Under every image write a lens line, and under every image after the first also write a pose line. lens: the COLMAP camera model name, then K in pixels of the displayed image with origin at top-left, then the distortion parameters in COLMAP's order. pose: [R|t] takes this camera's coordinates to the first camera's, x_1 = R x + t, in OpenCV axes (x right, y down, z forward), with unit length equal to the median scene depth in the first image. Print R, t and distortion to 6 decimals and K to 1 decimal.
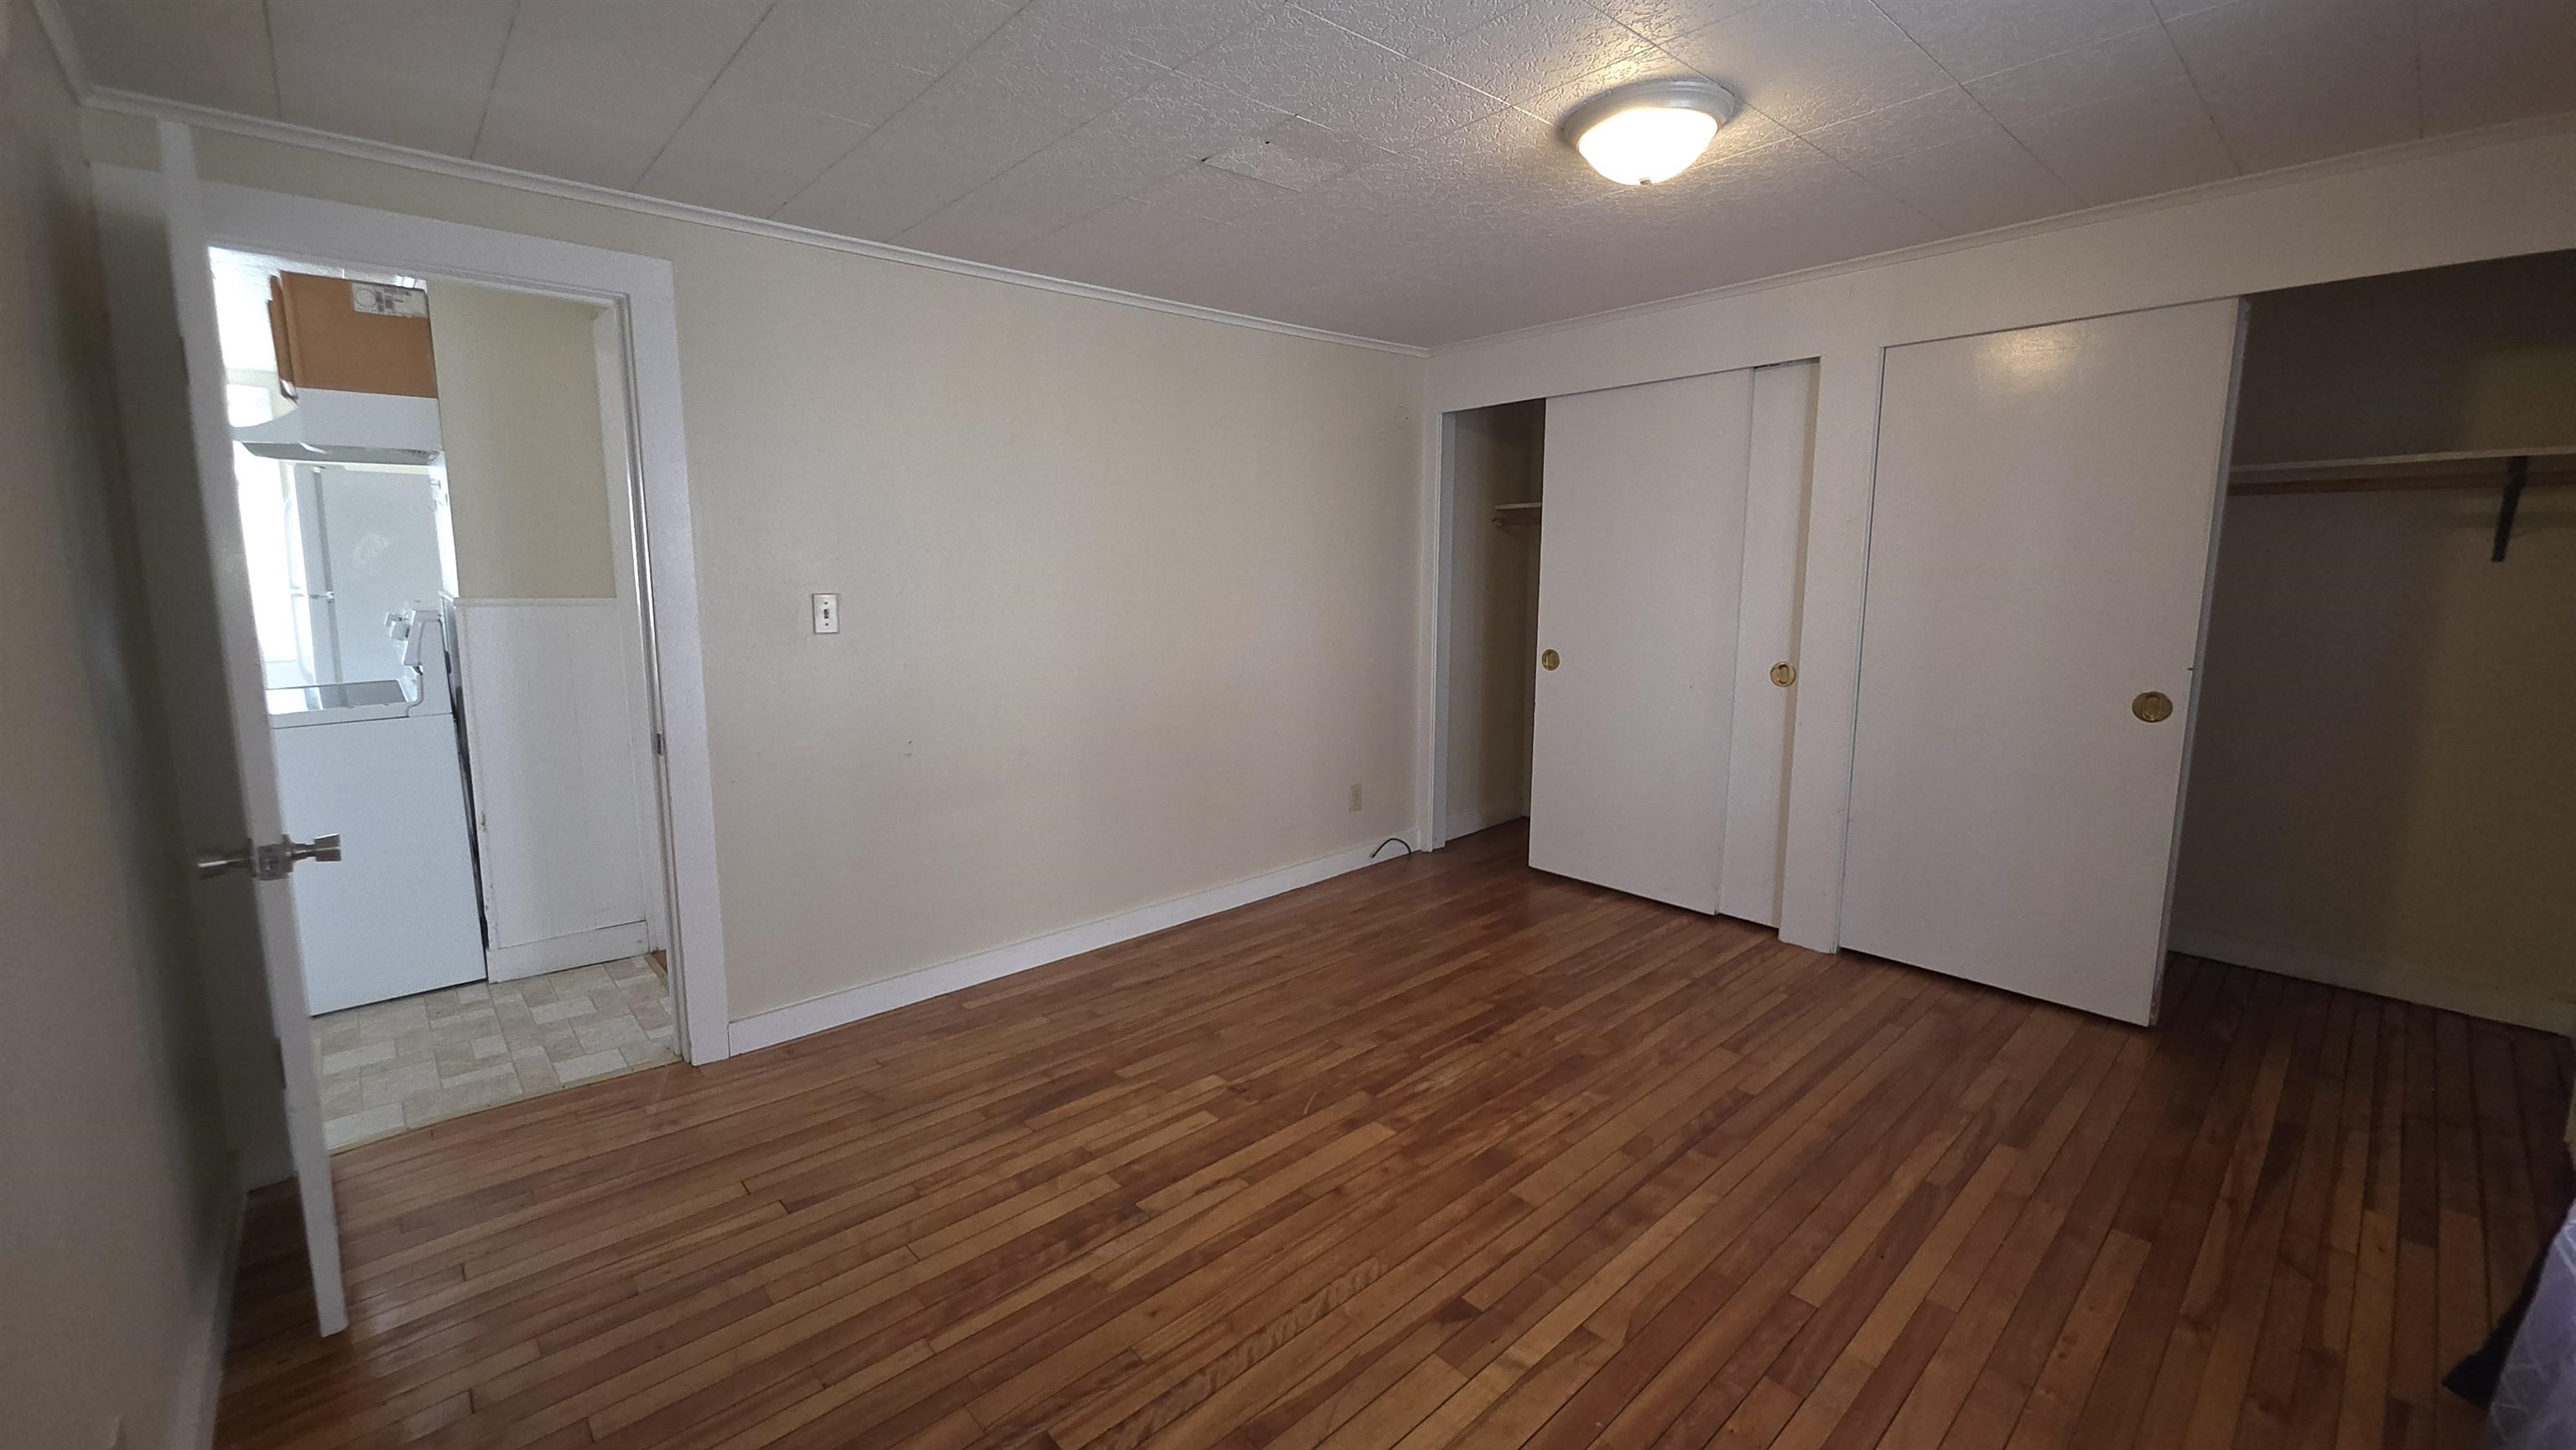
lens RADIAL K [[1028.3, 0, 1279.4], [0, 1028.3, 708.5], [0, 0, 1]] dist [-0.000396, -0.000292]
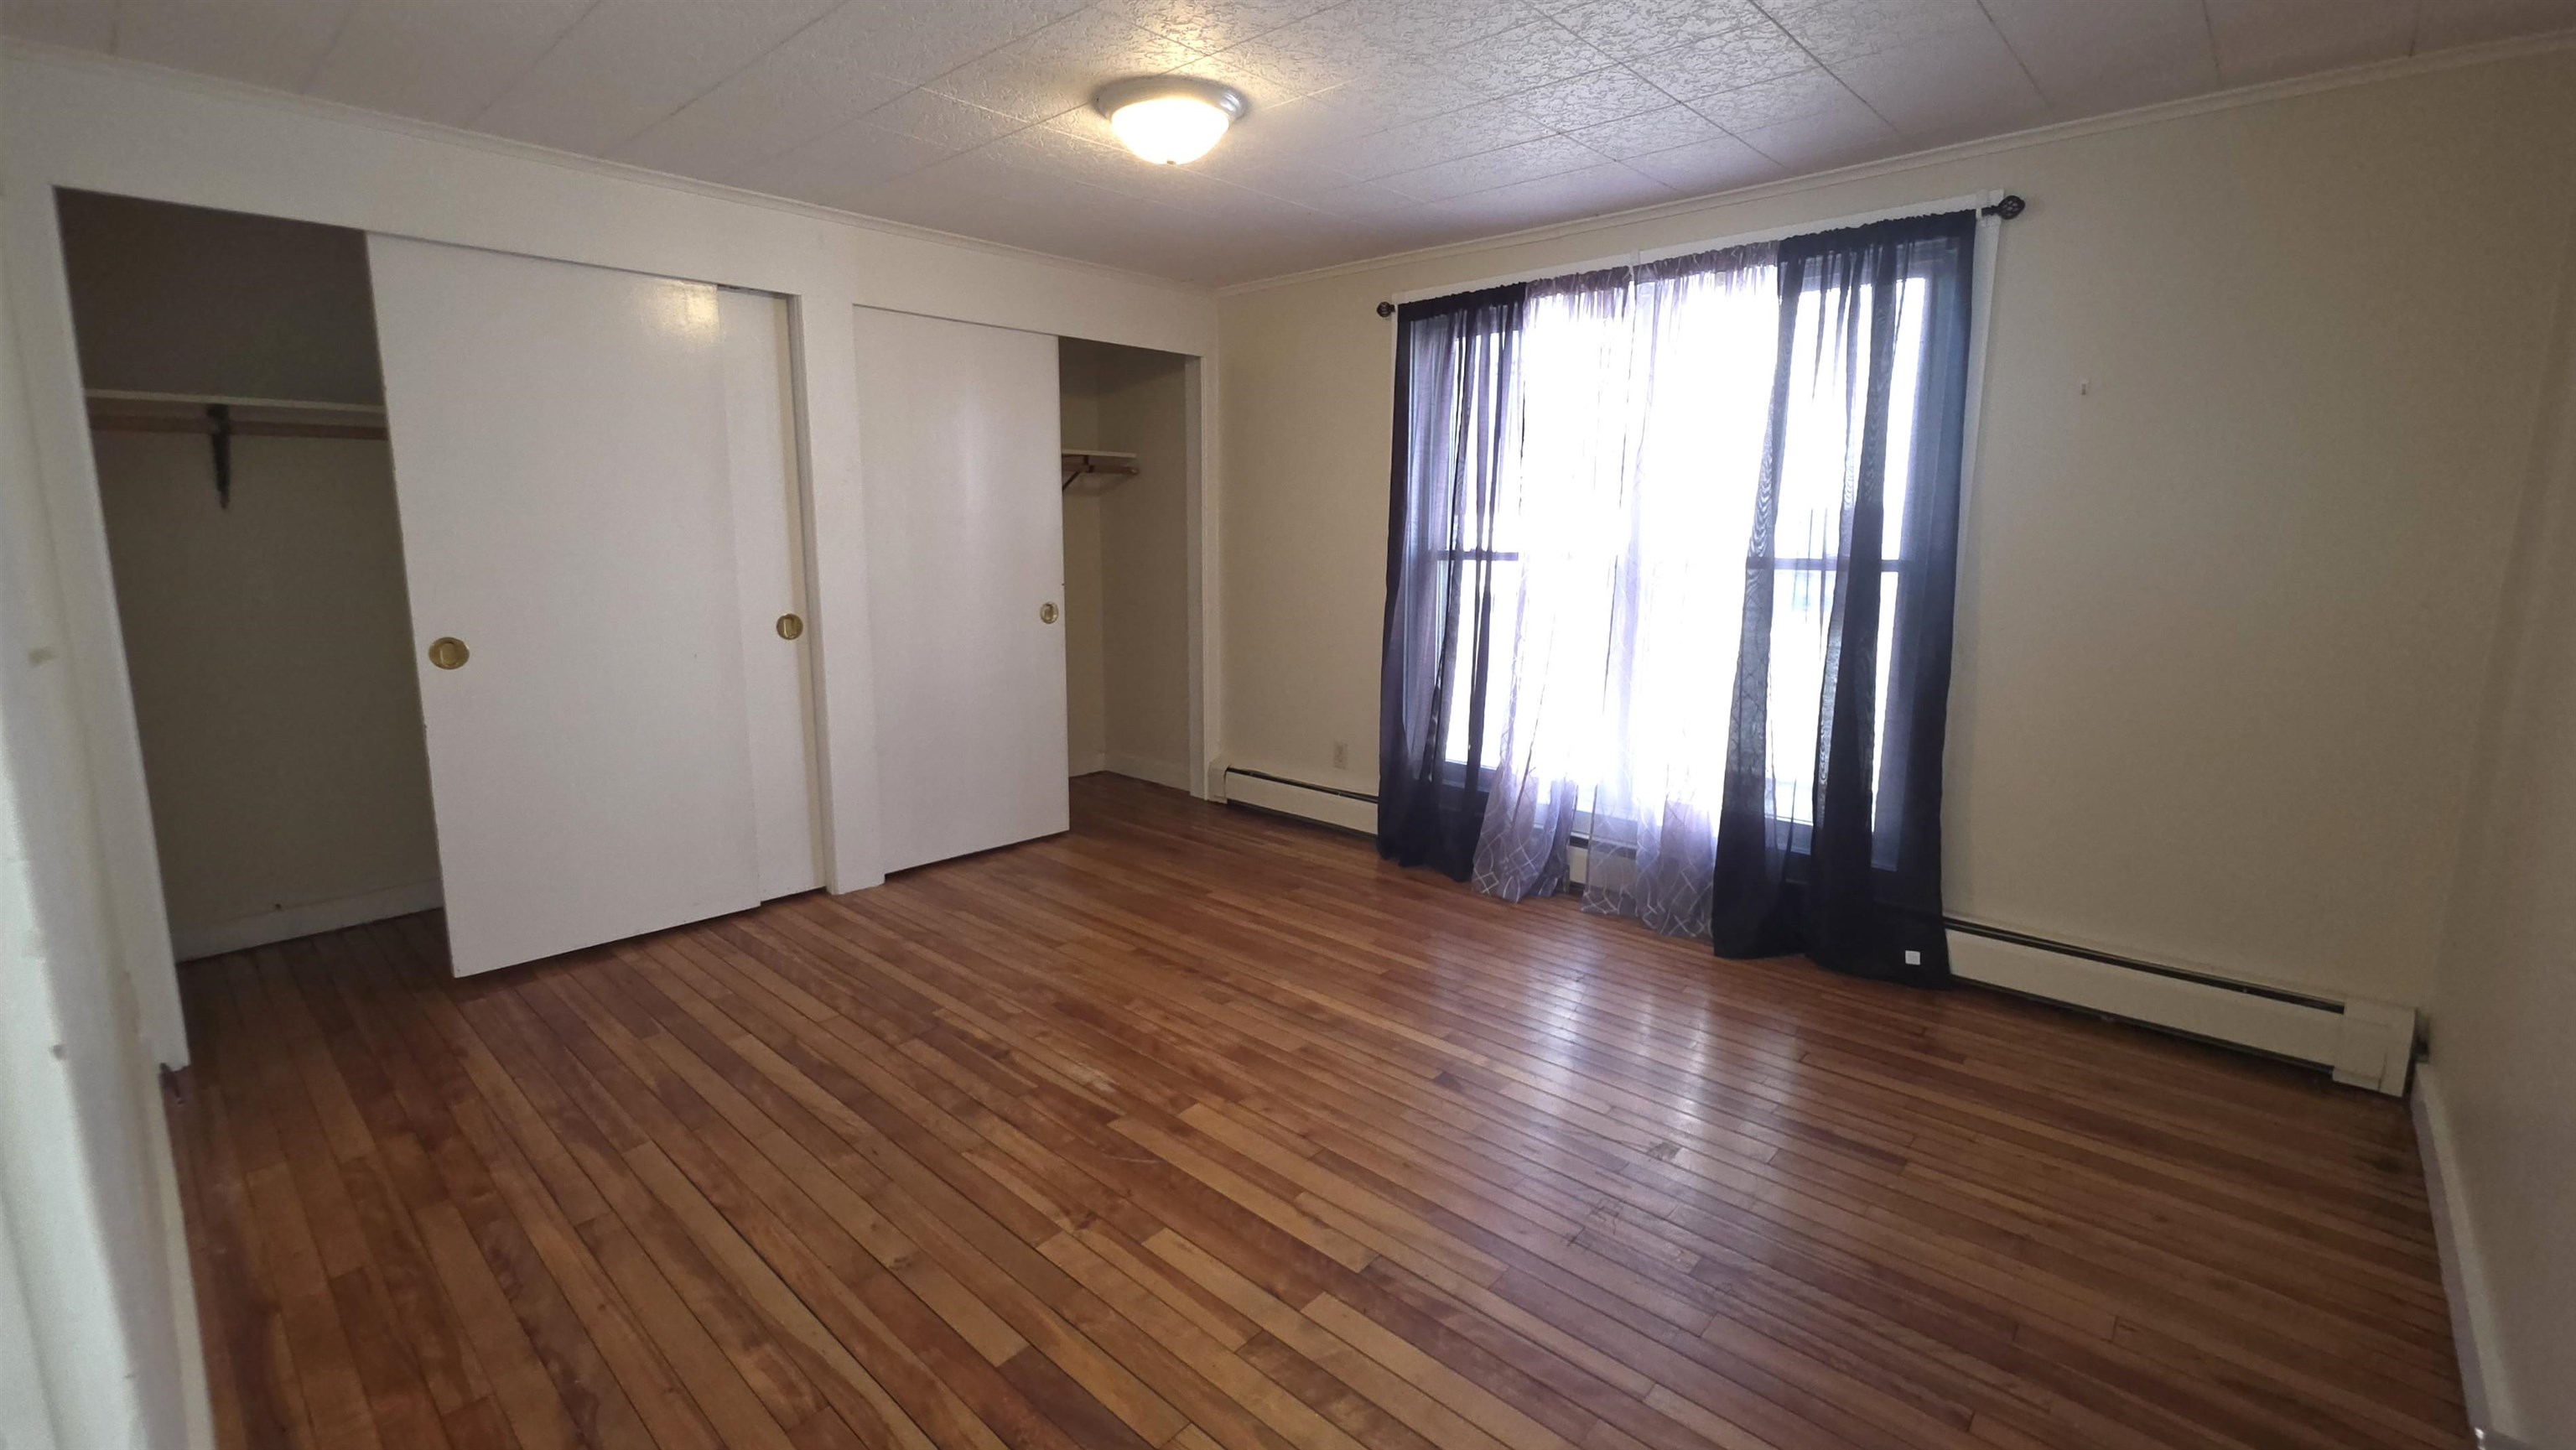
lens RADIAL K [[1086.7, 0, 1291.5], [0, 1086.7, 692.3], [0, 0, 1]] dist [-0.001195, -0.000211]
pose [[-0.103926, -0.147983, 0.983514, -0.673659], [0.137552, 0.977228, 0.161572, -0.087790], [-0.985027, 0.152076, -0.081204, 0.768224]]
